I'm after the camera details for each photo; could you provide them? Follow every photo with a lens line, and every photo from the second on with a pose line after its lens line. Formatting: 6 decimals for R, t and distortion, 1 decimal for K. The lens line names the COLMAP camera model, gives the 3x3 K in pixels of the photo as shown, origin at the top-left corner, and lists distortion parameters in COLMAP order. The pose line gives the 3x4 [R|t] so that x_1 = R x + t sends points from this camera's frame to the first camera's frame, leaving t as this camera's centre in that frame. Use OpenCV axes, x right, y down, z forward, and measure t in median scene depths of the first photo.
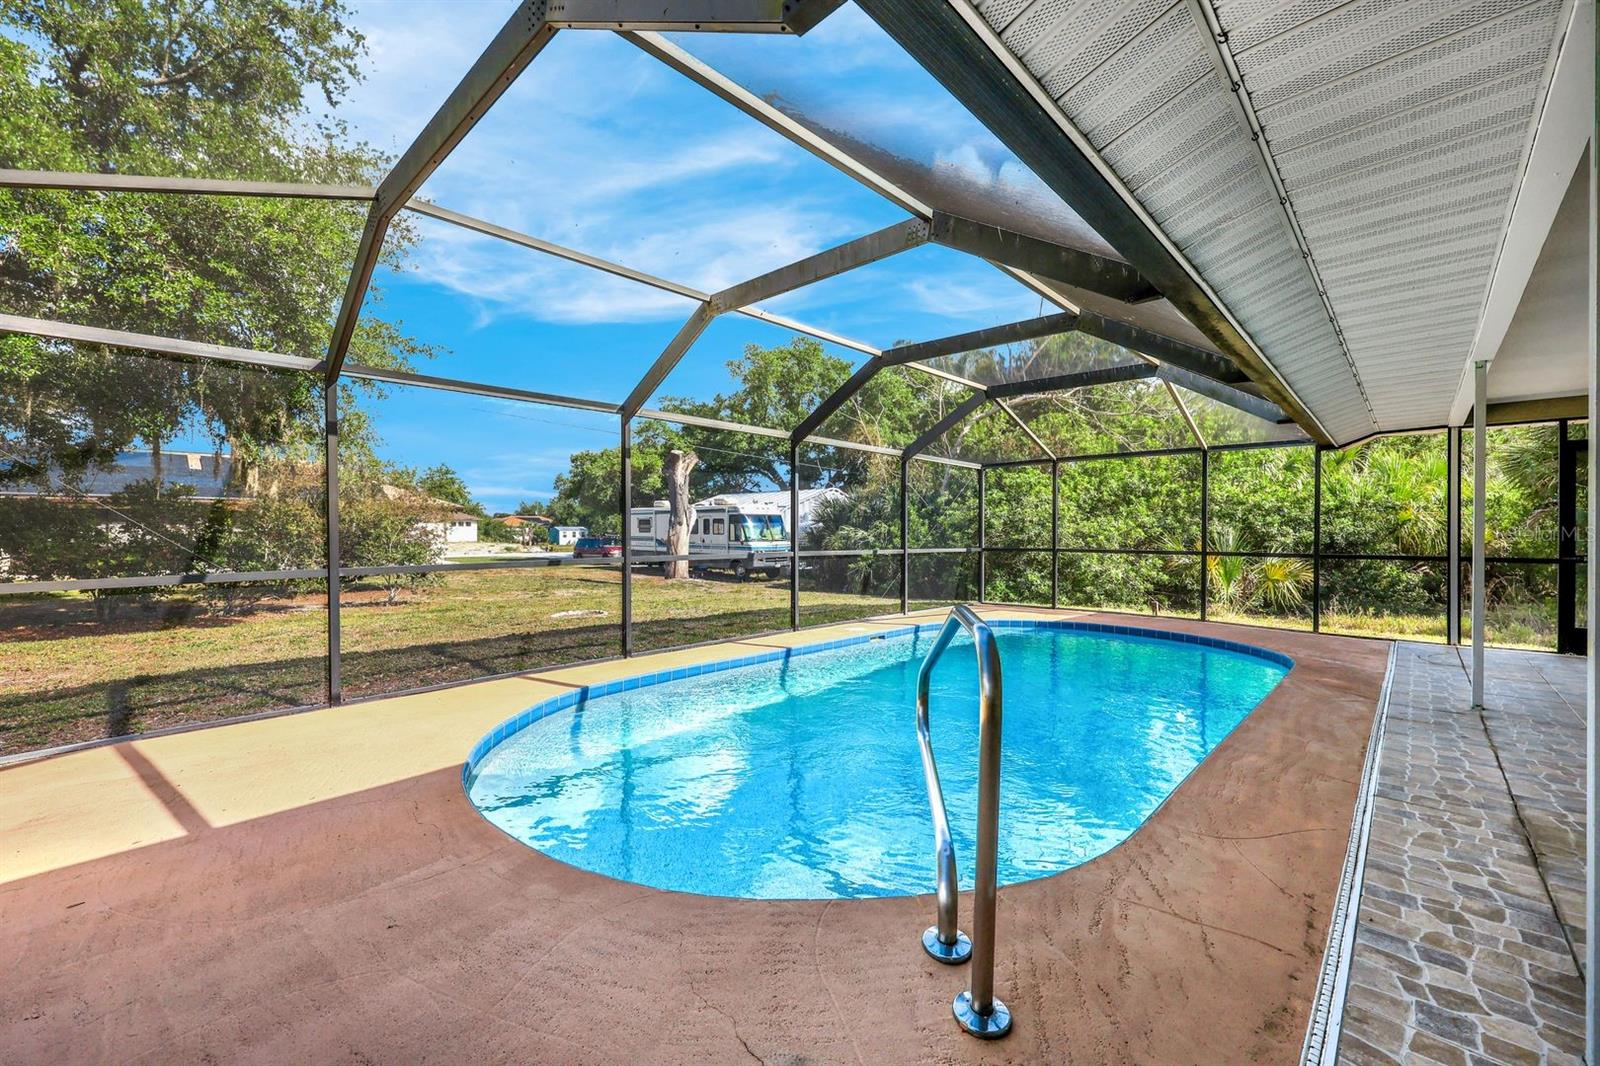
lens RADIAL K [[640.0, 0, 796.8], [0, 640.0, 535.0], [0, 0, 1]] dist [-0.001159, -0.000111]
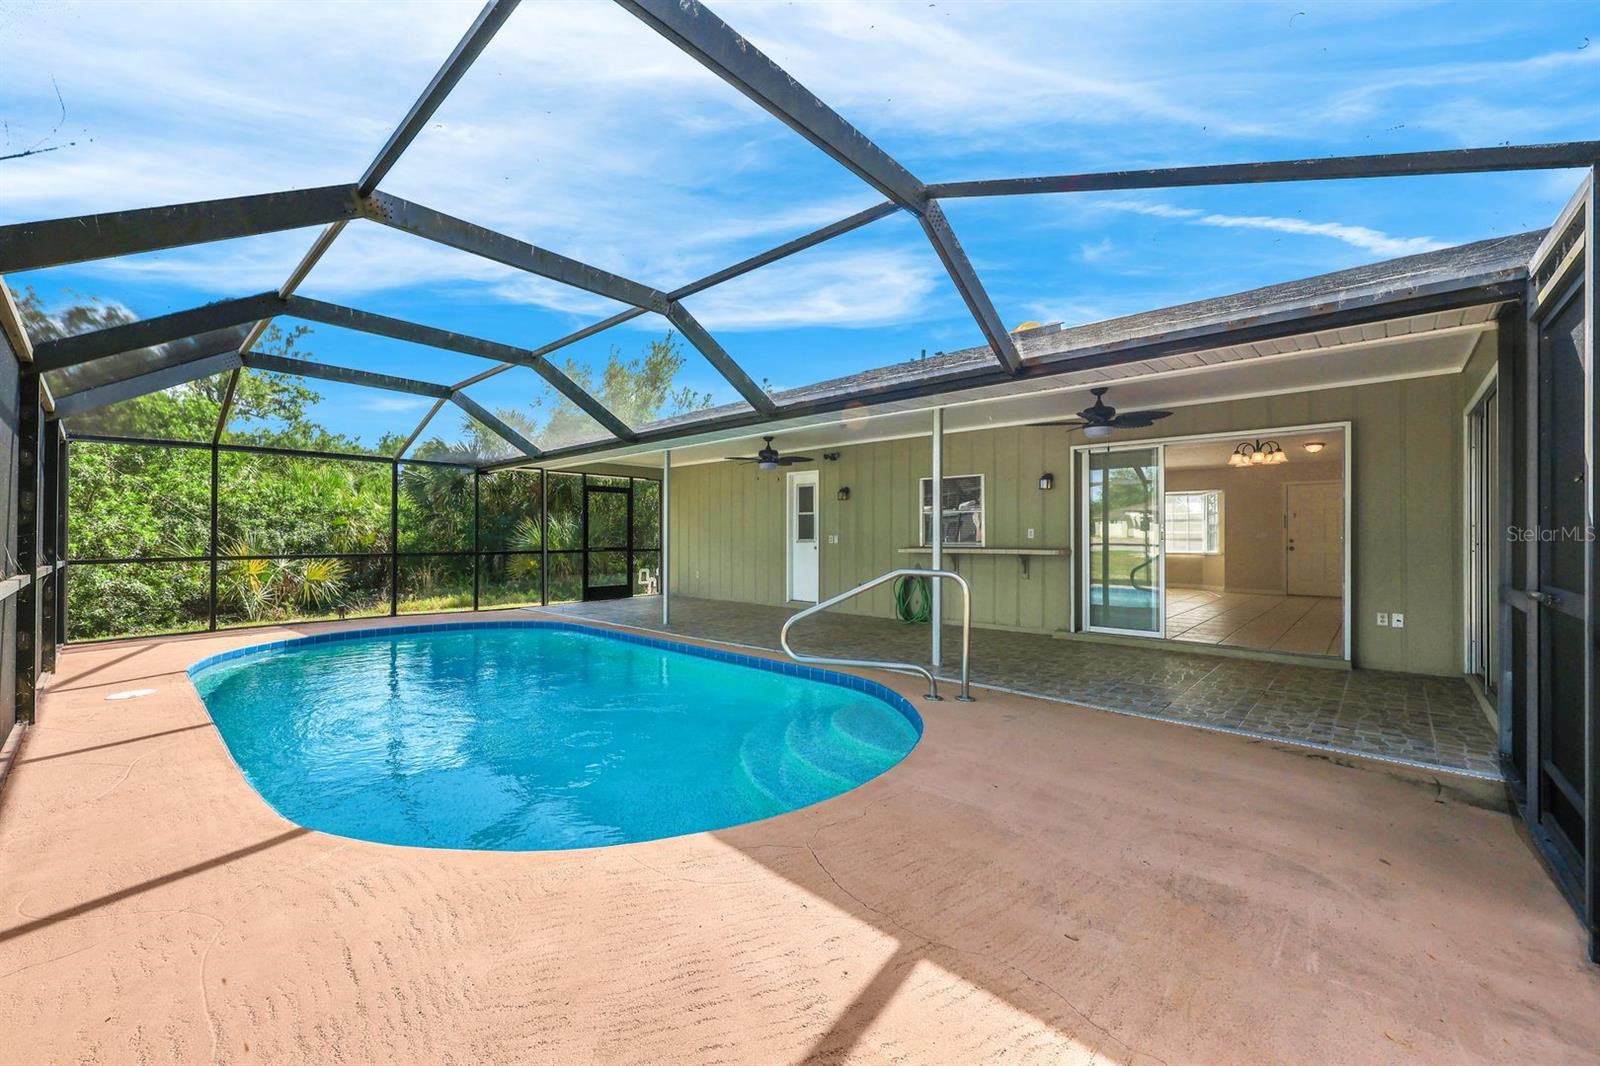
lens RADIAL K [[640.0, 0, 796.8], [0, 640.0, 535.0], [0, 0, 1]] dist [-0.001159, -0.000111]
pose [[-0.023053, -0.003544, 0.999728, -1.144462], [0.008791, 0.999954, 0.003747, -0.009414], [-0.999696, 0.008875, -0.023021, 0.791031]]
